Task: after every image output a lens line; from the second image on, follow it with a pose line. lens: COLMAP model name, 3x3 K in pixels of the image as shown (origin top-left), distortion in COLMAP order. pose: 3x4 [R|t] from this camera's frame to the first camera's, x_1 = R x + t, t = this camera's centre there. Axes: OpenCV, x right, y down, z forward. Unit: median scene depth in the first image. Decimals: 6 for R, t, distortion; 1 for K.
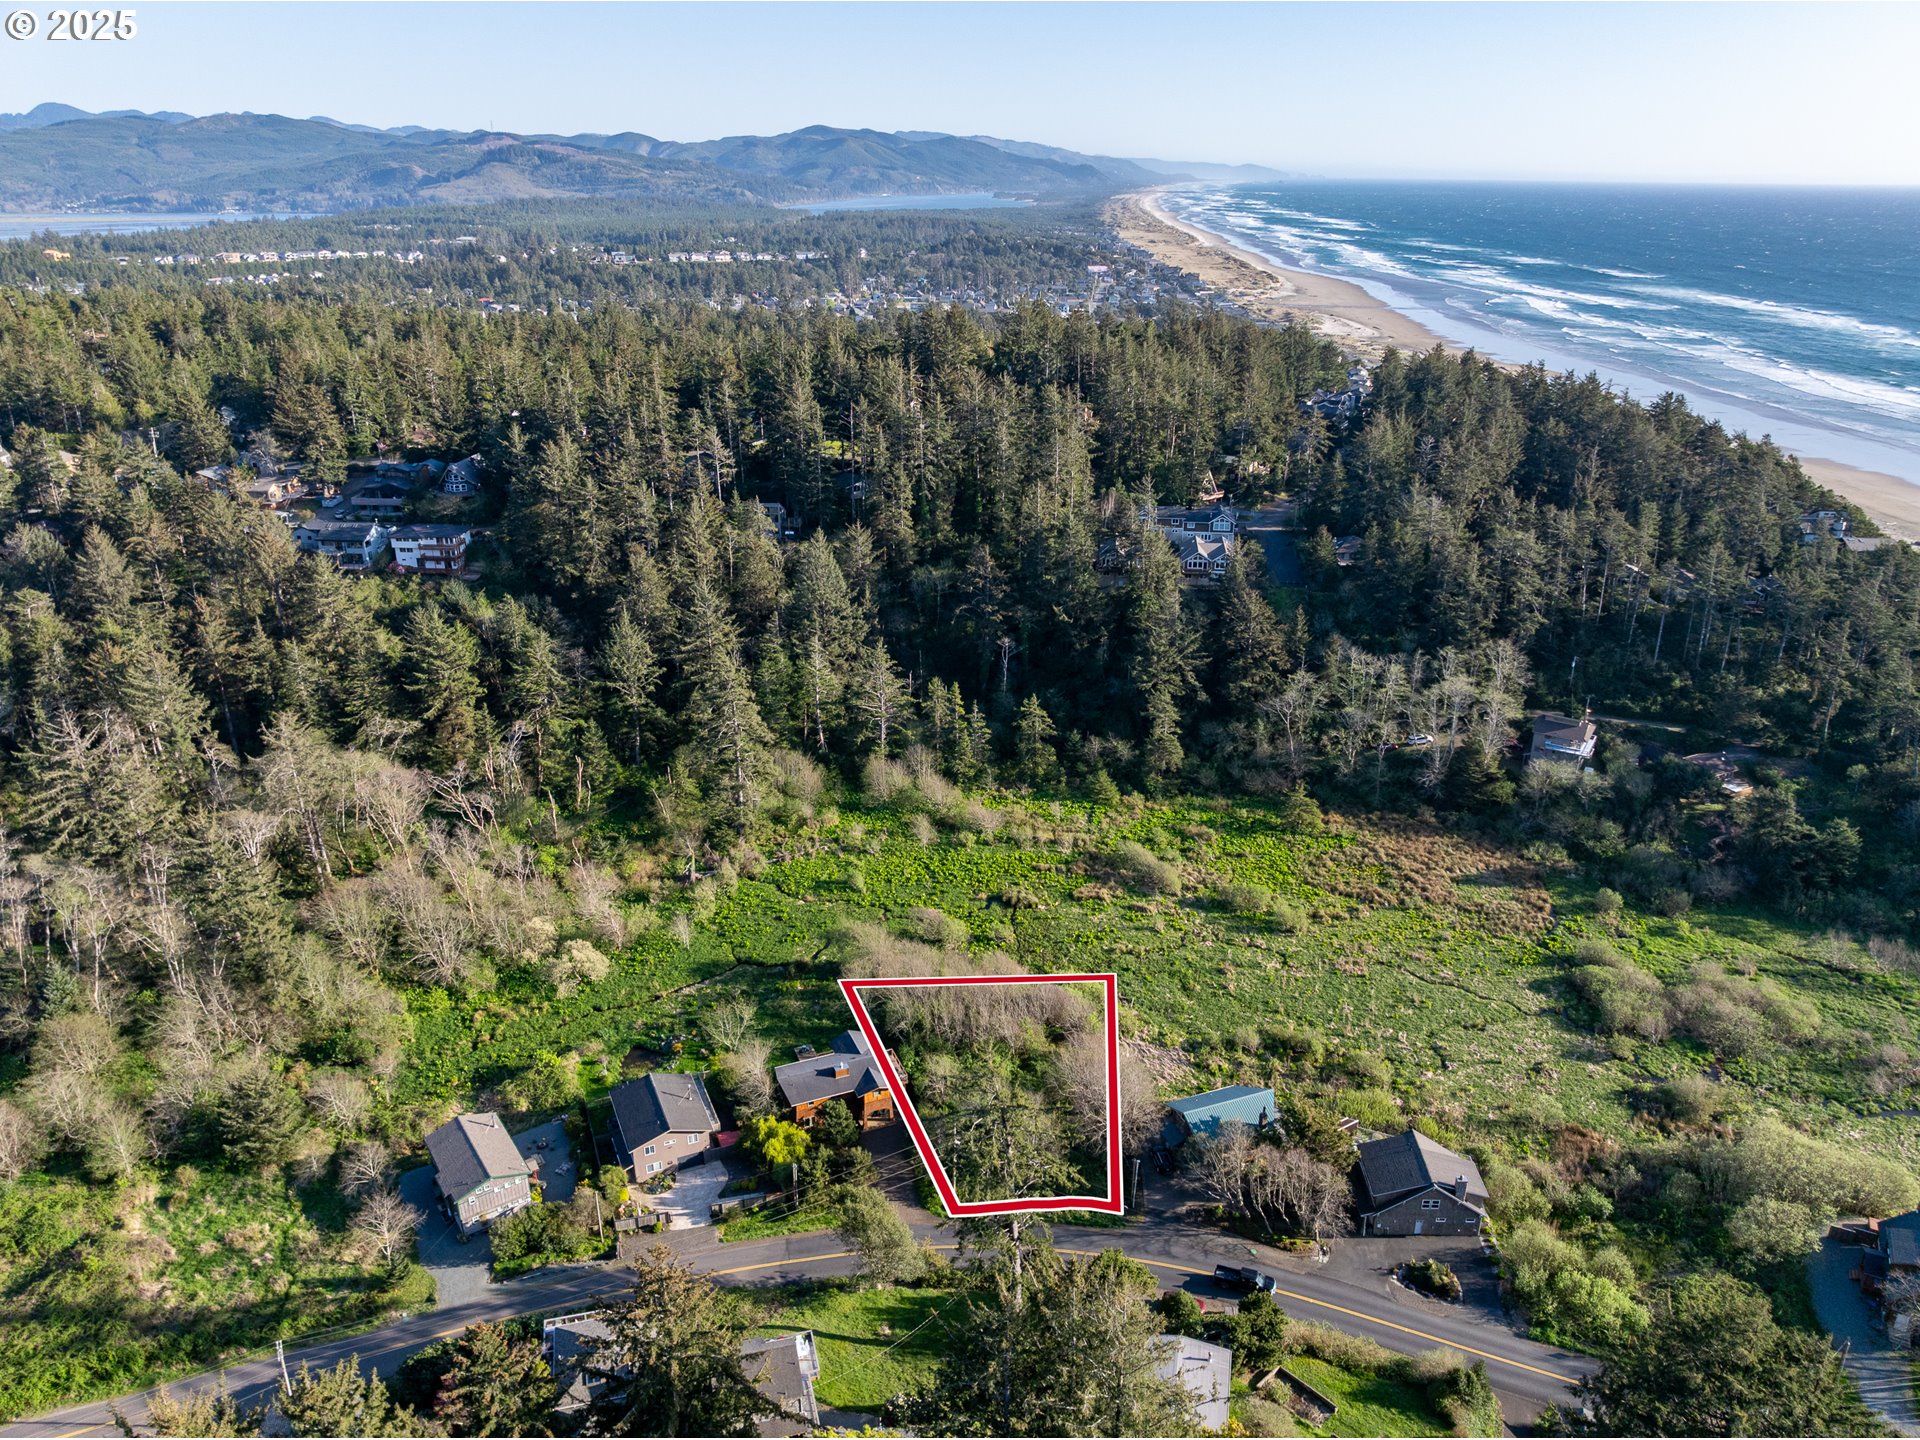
lens RADIAL K [[1329.7, 0, 960.0], [0, 1329.7, 720.0], [0, 0, 1]] dist [0.002285, -0.111557]
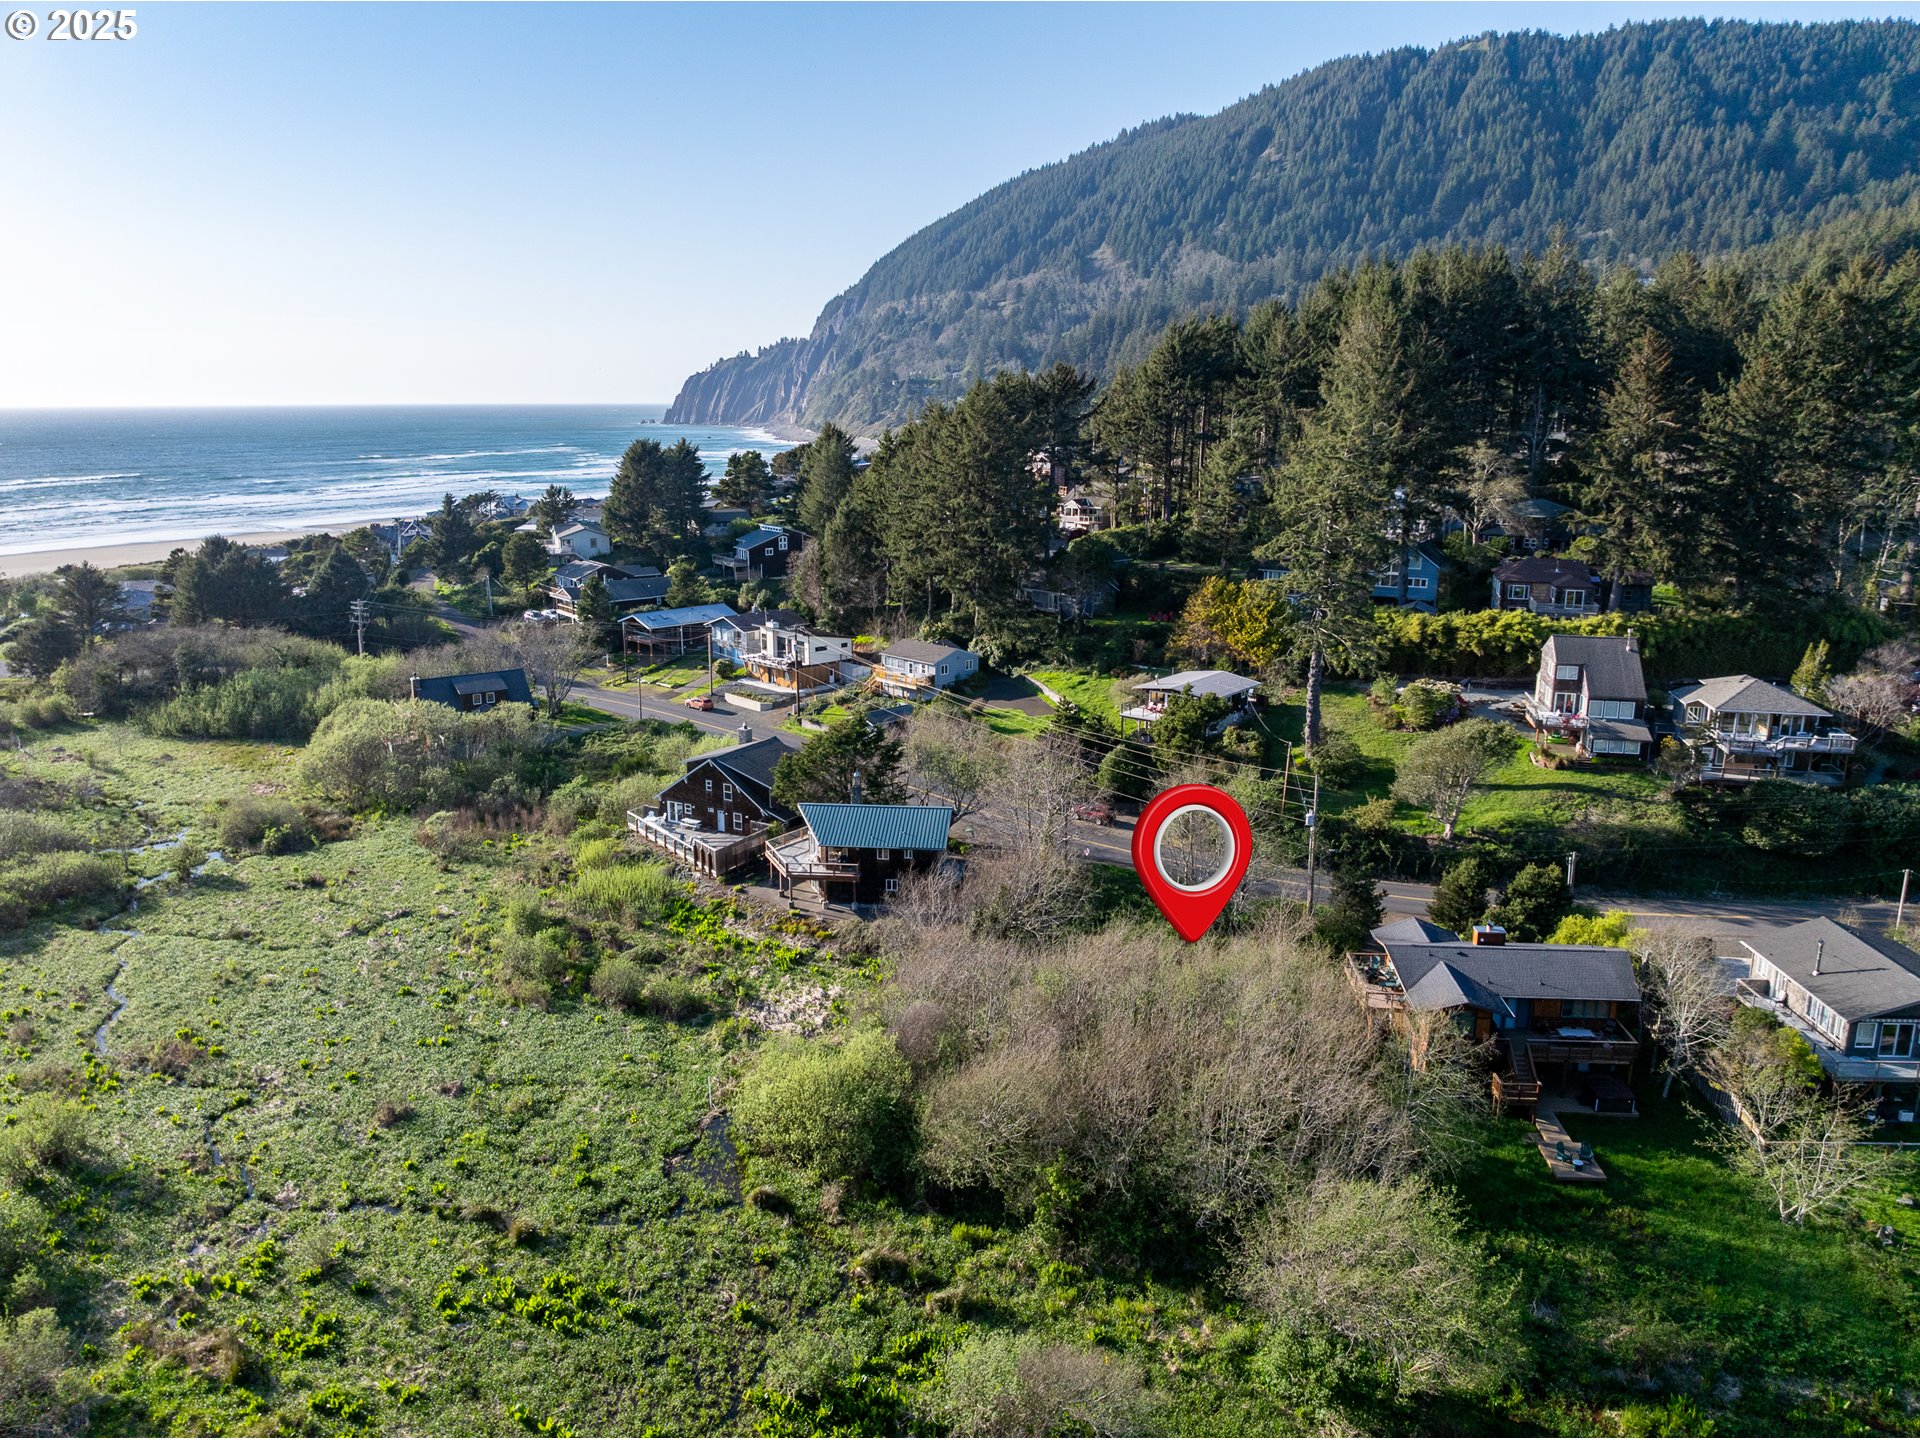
lens RADIAL K [[1339.3, 0, 960.0], [0, 1339.3, 720.0], [0, 0, 1]] dist [-0.063136, 0.029979]
pose [[-0.892119, -0.102841, 0.439941, -0.088528], [0.174427, 0.819856, 0.545355, -0.073678], [-0.416773, 0.563259, -0.713470, 1.021518]]
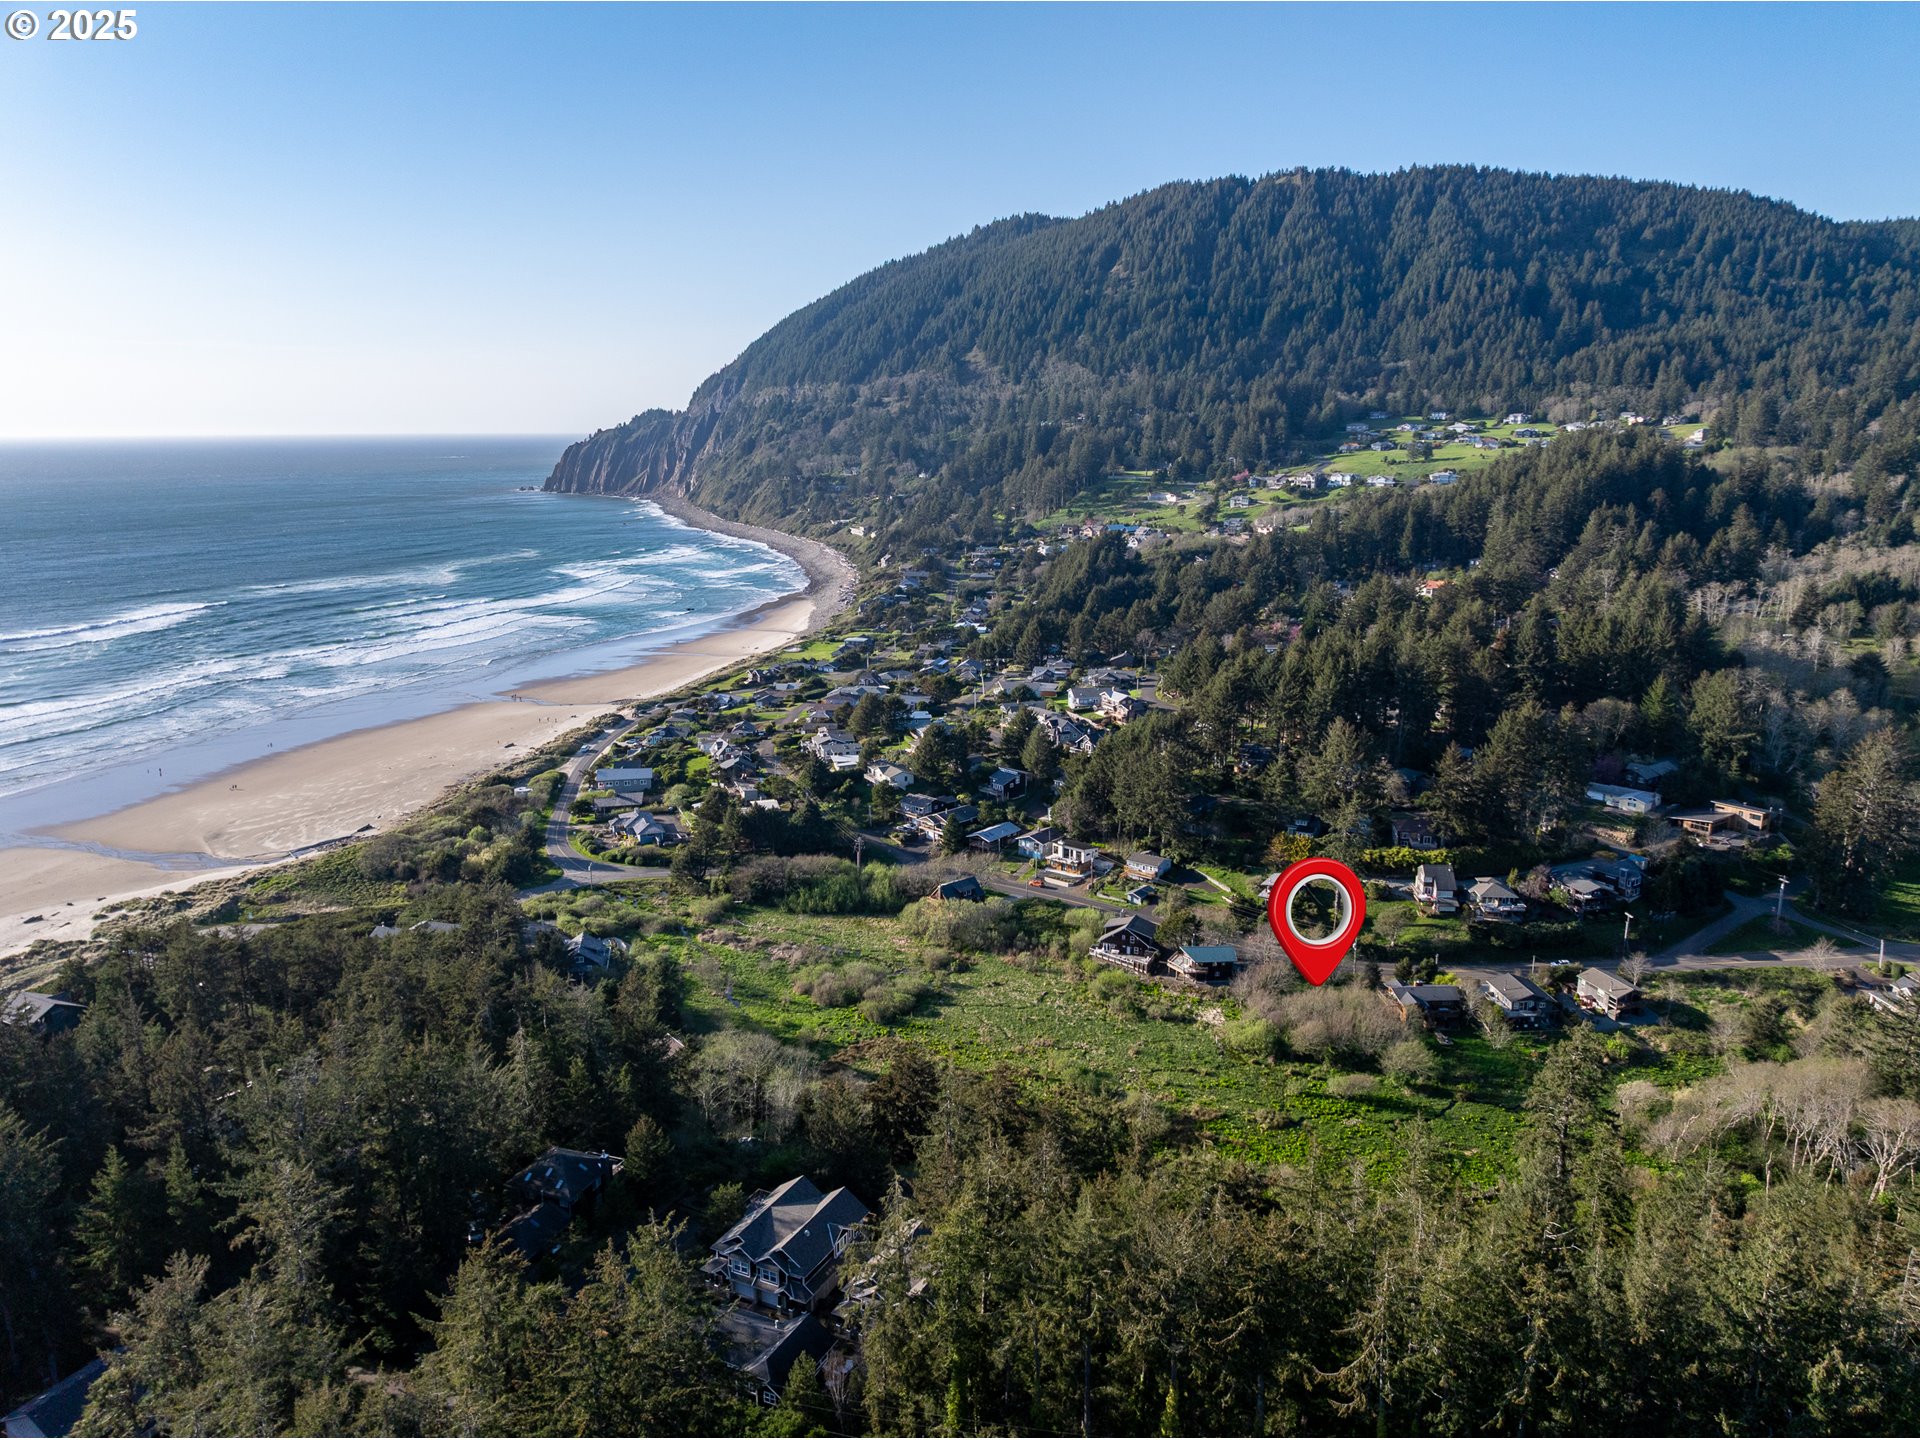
lens RADIAL K [[1329.7, 0, 960.0], [0, 1329.7, 720.0], [0, 0, 1]] dist [0.002285, -0.111557]
pose [[-0.943777, -0.068493, 0.323409, -0.042668], [0.128494, 0.825372, 0.549773, -0.789463], [-0.304589, 0.560419, -0.770166, 1.730483]]
